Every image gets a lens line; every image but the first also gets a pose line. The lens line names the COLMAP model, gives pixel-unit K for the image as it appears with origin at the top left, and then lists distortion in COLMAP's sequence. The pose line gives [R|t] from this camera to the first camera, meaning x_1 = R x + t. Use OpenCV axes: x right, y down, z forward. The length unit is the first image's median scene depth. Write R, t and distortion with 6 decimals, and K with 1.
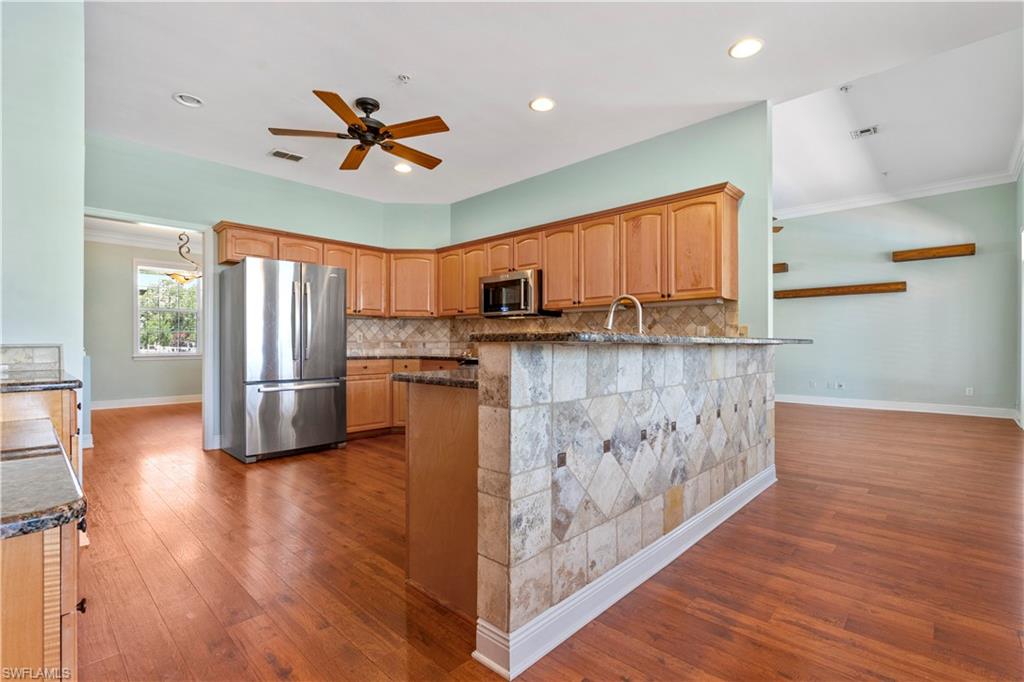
lens RADIAL K [[466.9, 0, 518.8], [0, 466.9, 341.9], [0, 0, 1]] dist [-0.003585, 0.000339]
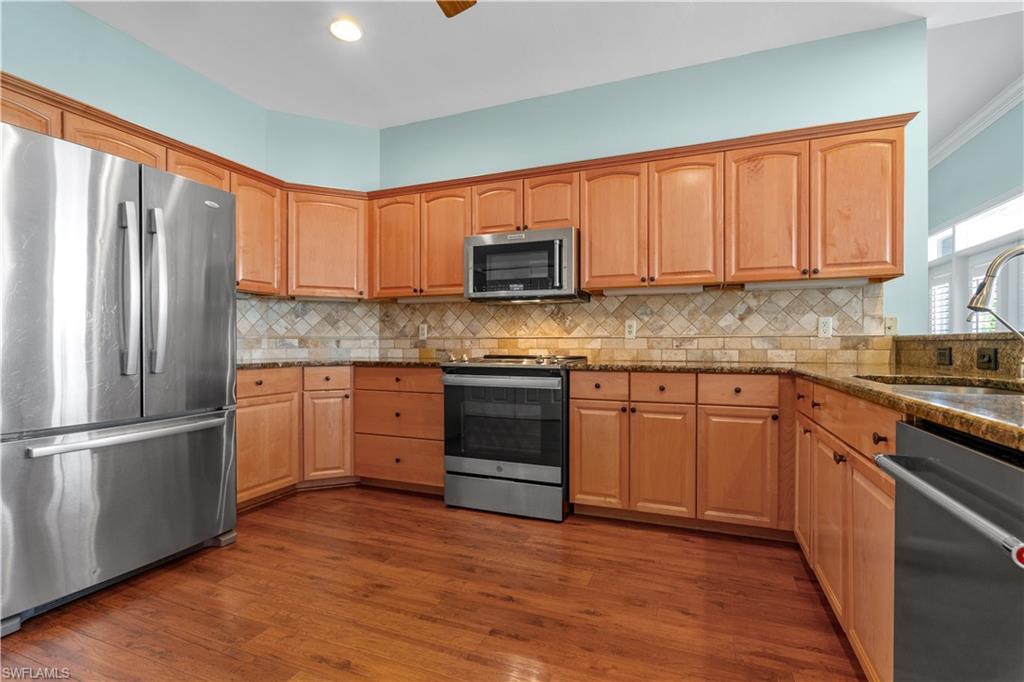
lens RADIAL K [[469.0, 0, 517.2], [0, 469.0, 342.7], [0, 0, 1]] dist [-0.004711, 0.000043]
pose [[0.929000, 0.000336, 0.370080, -0.262163], [-0.001915, 0.999991, 0.003897, 0.003843], [-0.370076, -0.004329, 0.928992, 0.389210]]
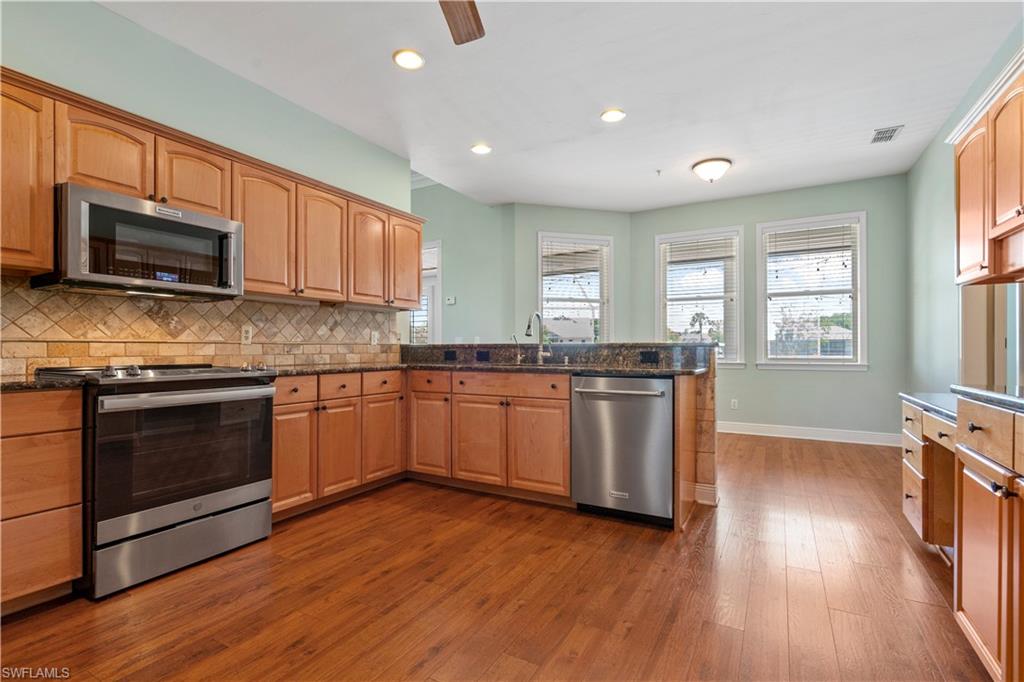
lens RADIAL K [[468.6, 0, 515.5], [0, 468.6, 346.9], [0, 0, 1]] dist [-0.002929, 0.000832]
pose [[-0.234705, 0.002354, 0.972064, -0.586328], [-0.005339, 0.999979, -0.003710, 0.004299], [-0.972052, -0.006060, -0.234688, 0.736848]]
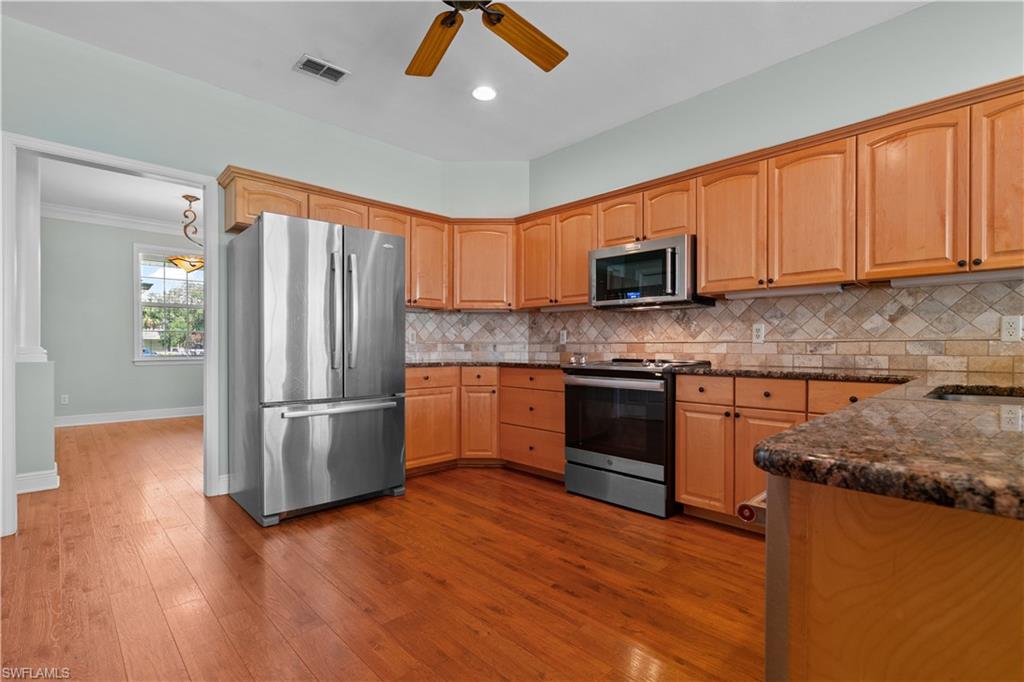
lens RADIAL K [[468.6, 0, 515.5], [0, 468.6, 346.9], [0, 0, 1]] dist [-0.002929, 0.000832]
pose [[0.999191, 0.001880, -0.040174, -0.171020], [-0.001708, 0.999989, 0.004314, 0.003384], [0.040181, -0.004242, 0.999183, 0.298408]]
